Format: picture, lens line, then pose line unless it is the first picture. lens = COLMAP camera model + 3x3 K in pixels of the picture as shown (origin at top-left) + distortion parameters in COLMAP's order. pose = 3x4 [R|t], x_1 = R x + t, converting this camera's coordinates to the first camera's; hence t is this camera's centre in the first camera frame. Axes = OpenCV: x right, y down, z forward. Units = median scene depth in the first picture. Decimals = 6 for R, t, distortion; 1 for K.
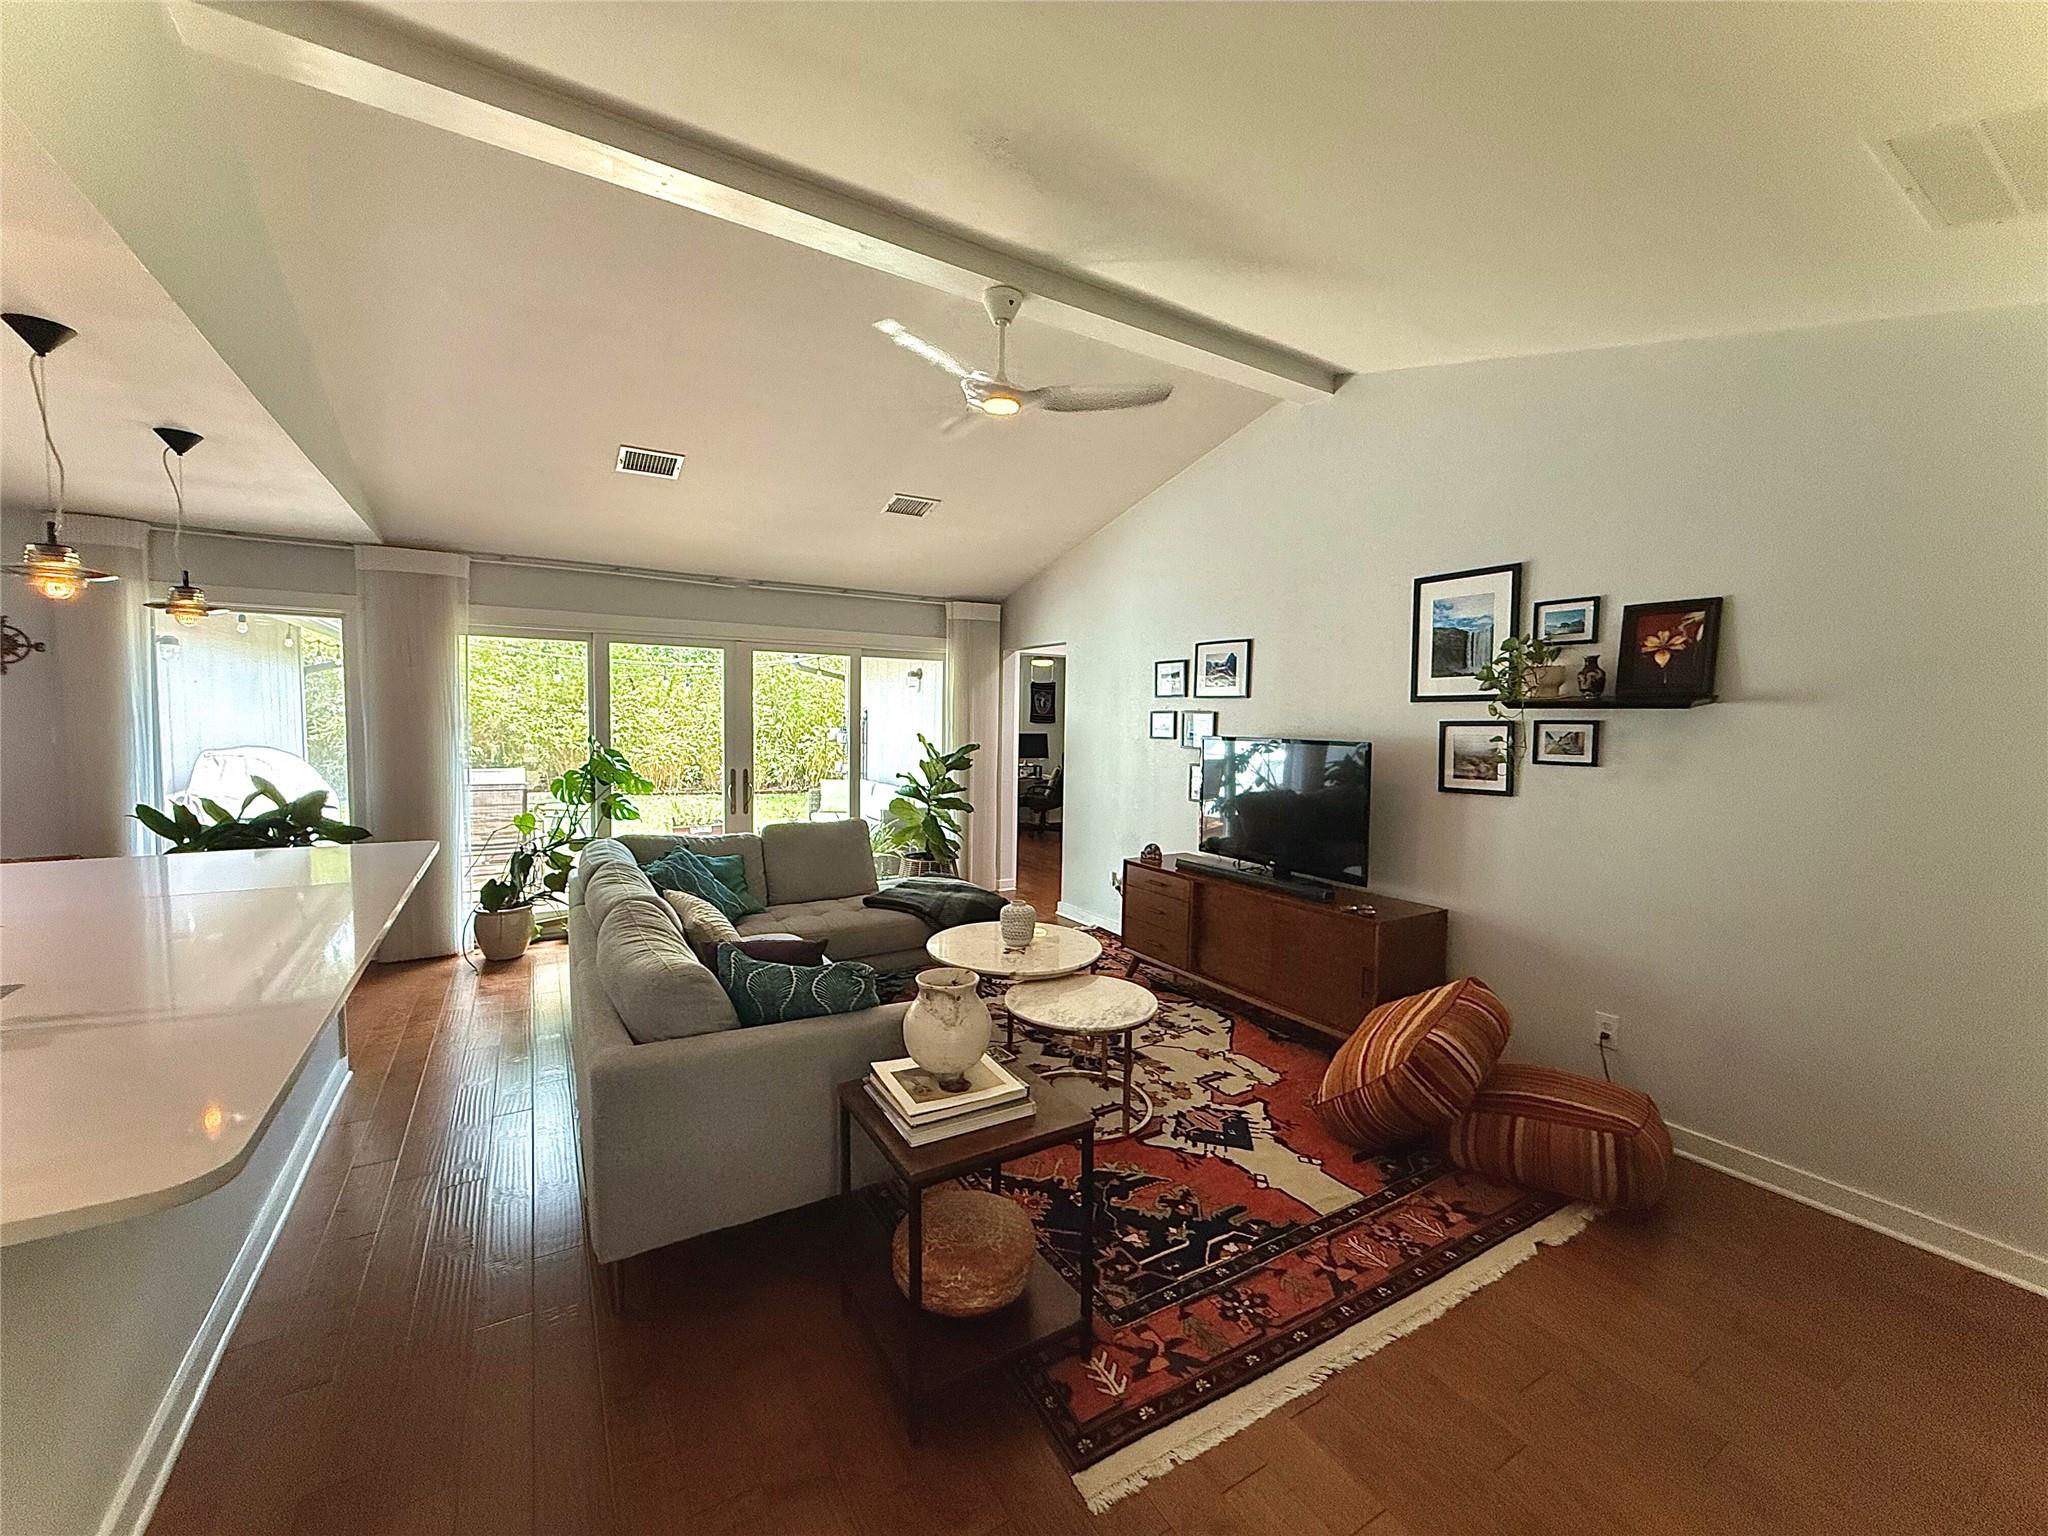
lens RADIAL K [[812.9, 0, 1018.1], [0, 812.9, 765.9], [0, 0, 1]] dist [0.002459, -0.003650]
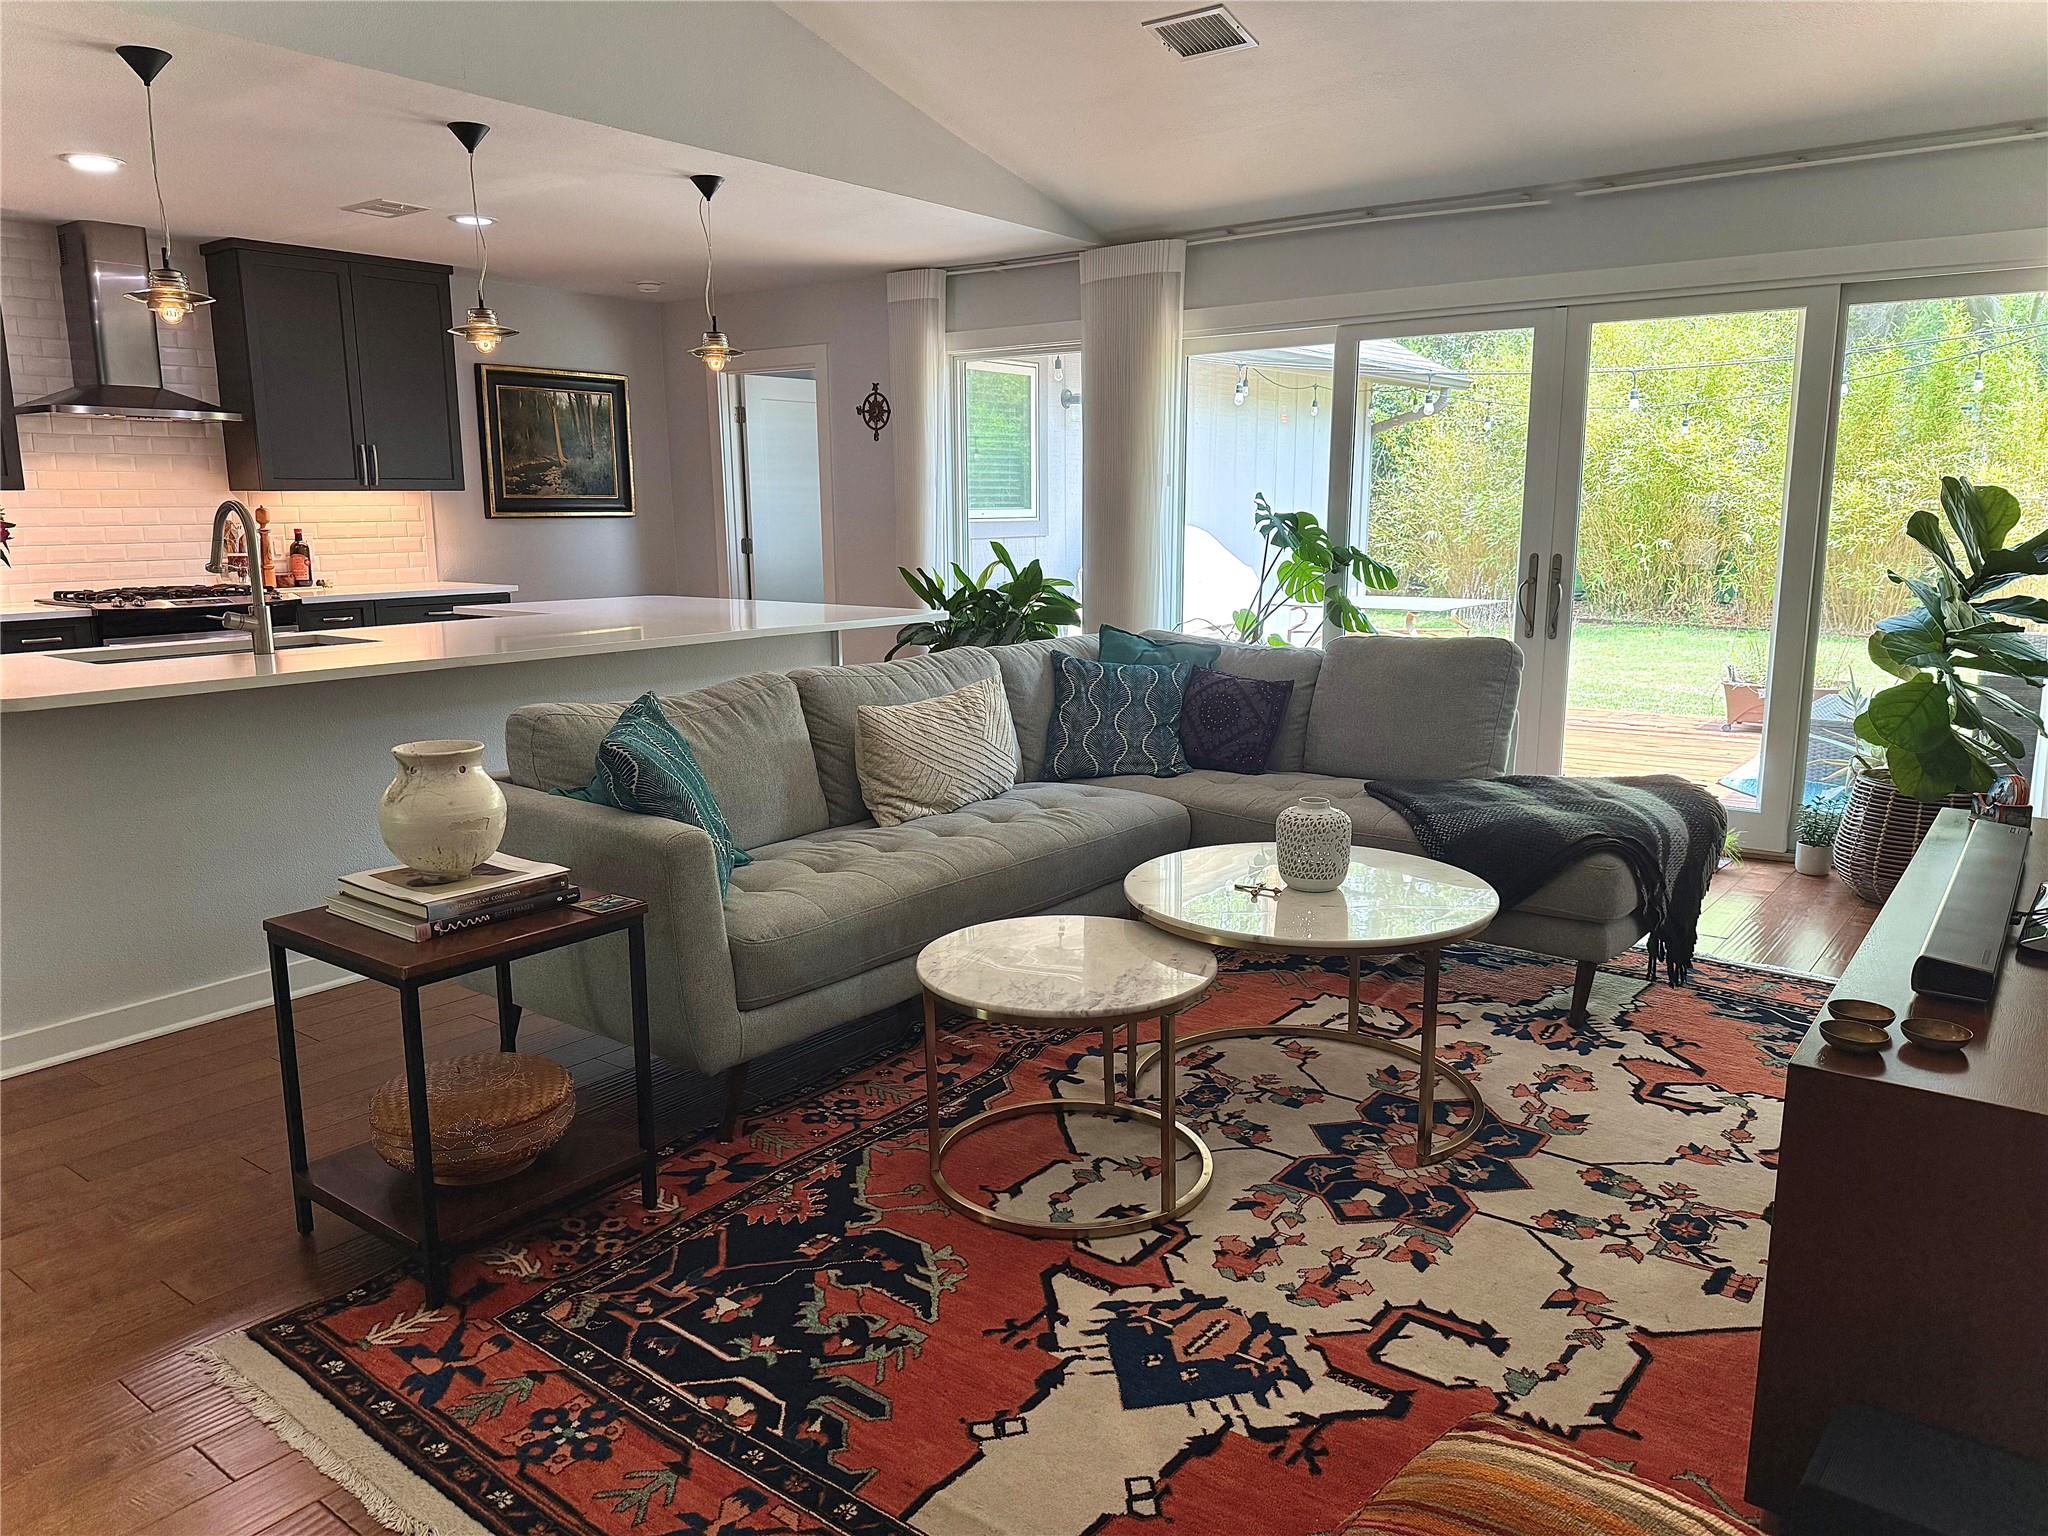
lens RADIAL K [[1430.6, 0, 1047.9], [0, 1430.6, 795.7], [0, 0, 1]] dist [0.060988, -0.101180]
pose [[0.366151, 0.168578, -0.915158, 0.626766], [-0.043981, 0.985490, 0.163937, 0.028051], [0.929516, -0.019776, 0.368252, 0.481827]]
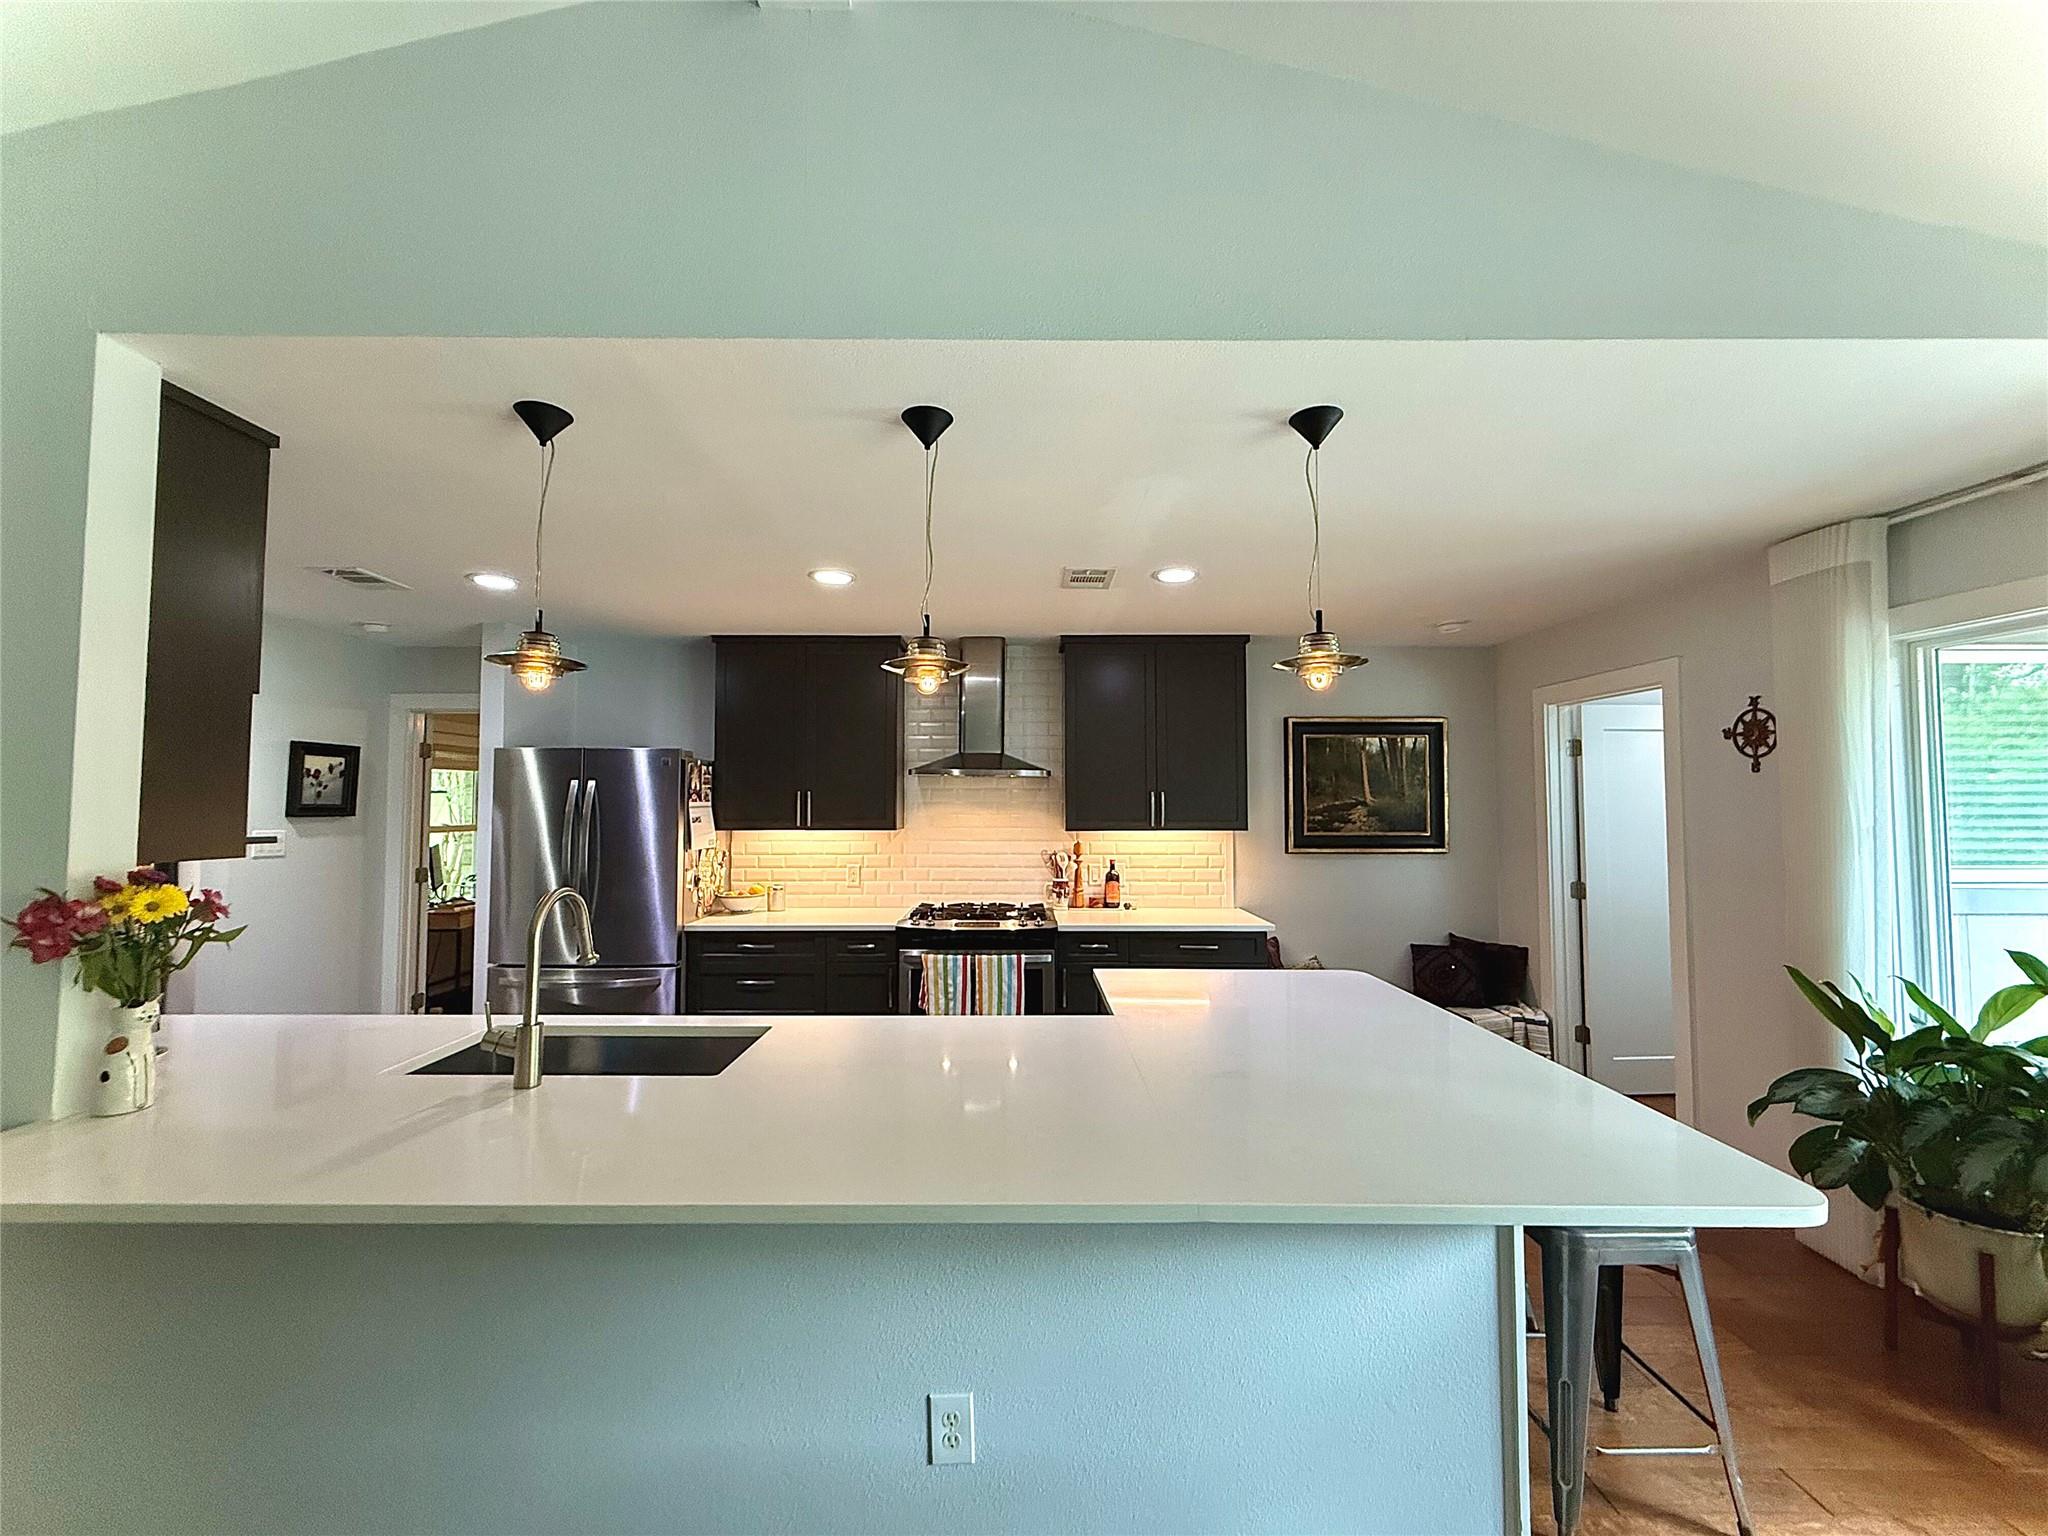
lens RADIAL K [[812.9, 0, 1018.1], [0, 812.9, 765.9], [0, 0, 1]] dist [0.002459, -0.003650]
pose [[-0.519137, -0.060429, -0.852552, -0.220940], [-0.058526, 0.997669, -0.035078, -0.048791], [0.852685, 0.031686, -0.521464, 0.773656]]
